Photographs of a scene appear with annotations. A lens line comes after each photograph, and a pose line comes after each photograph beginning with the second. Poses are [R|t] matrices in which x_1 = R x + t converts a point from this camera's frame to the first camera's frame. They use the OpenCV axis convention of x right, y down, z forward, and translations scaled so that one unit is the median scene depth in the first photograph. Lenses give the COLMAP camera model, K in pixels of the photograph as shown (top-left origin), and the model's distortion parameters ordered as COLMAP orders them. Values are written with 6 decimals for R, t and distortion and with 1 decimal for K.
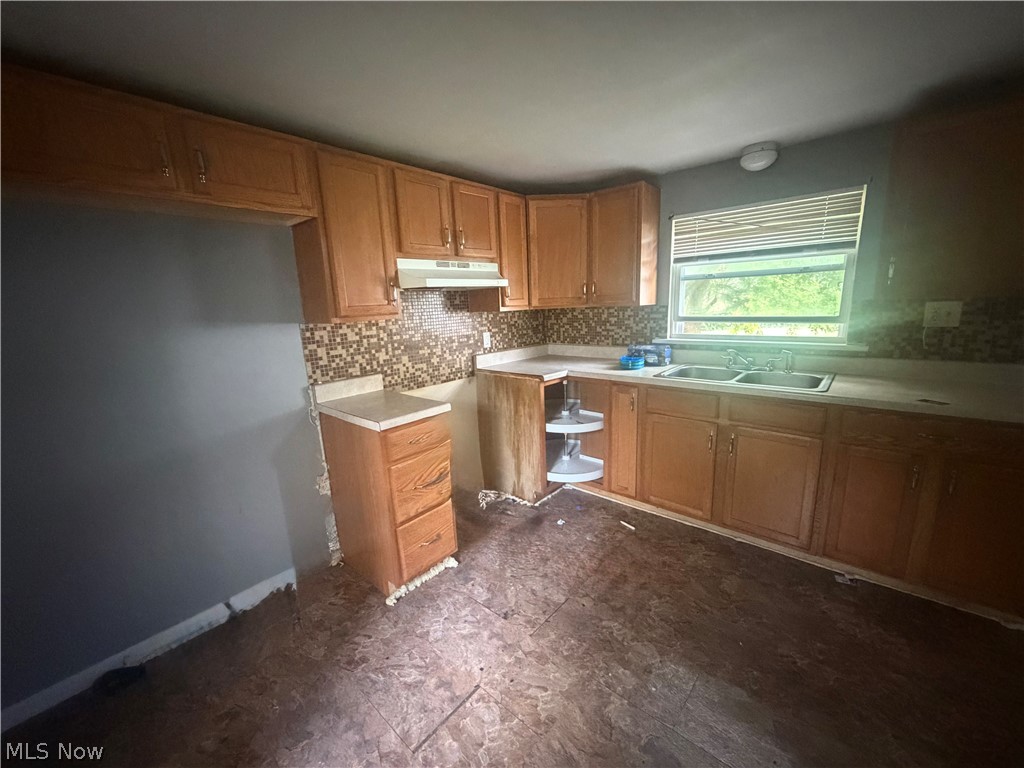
lens RADIAL K [[407.1, 0, 513.1], [0, 407.1, 384.3], [0, 0, 1]] dist [0.008362, -0.000159]
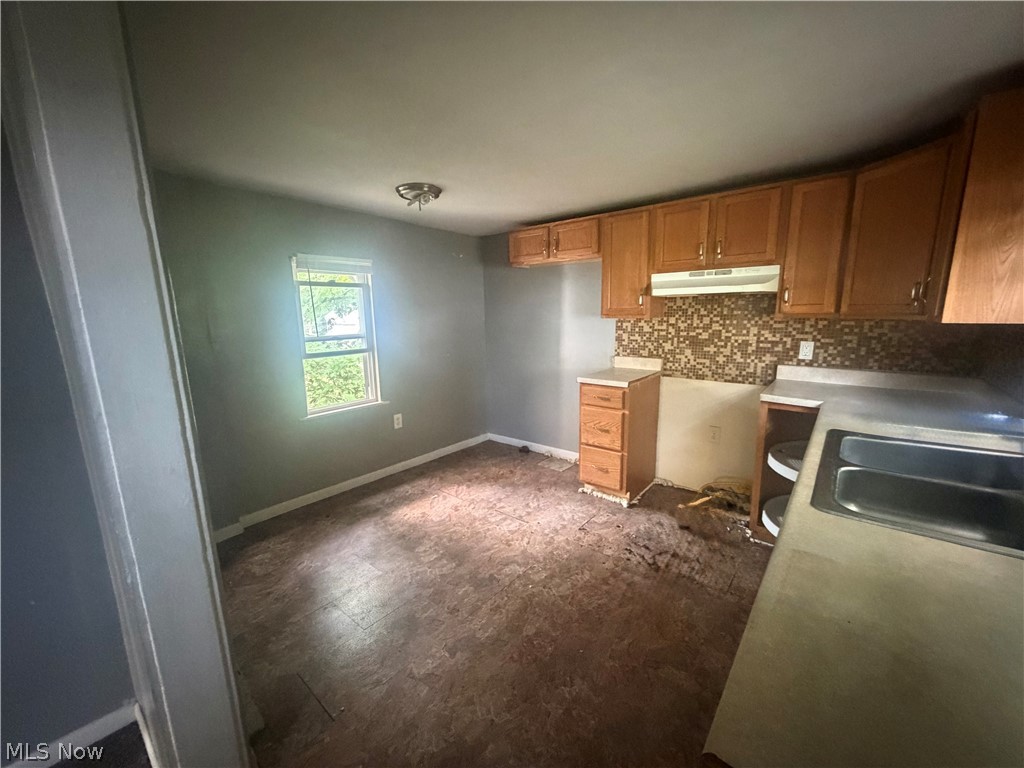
lens RADIAL K [[407.1, 0, 513.1], [0, 407.1, 384.3], [0, 0, 1]] dist [0.008362, -0.000159]
pose [[0.040456, 0.225685, -0.973360, 0.938191], [-0.183751, 0.959223, 0.214770, -0.138311], [0.982140, 0.170167, 0.080276, 0.419938]]
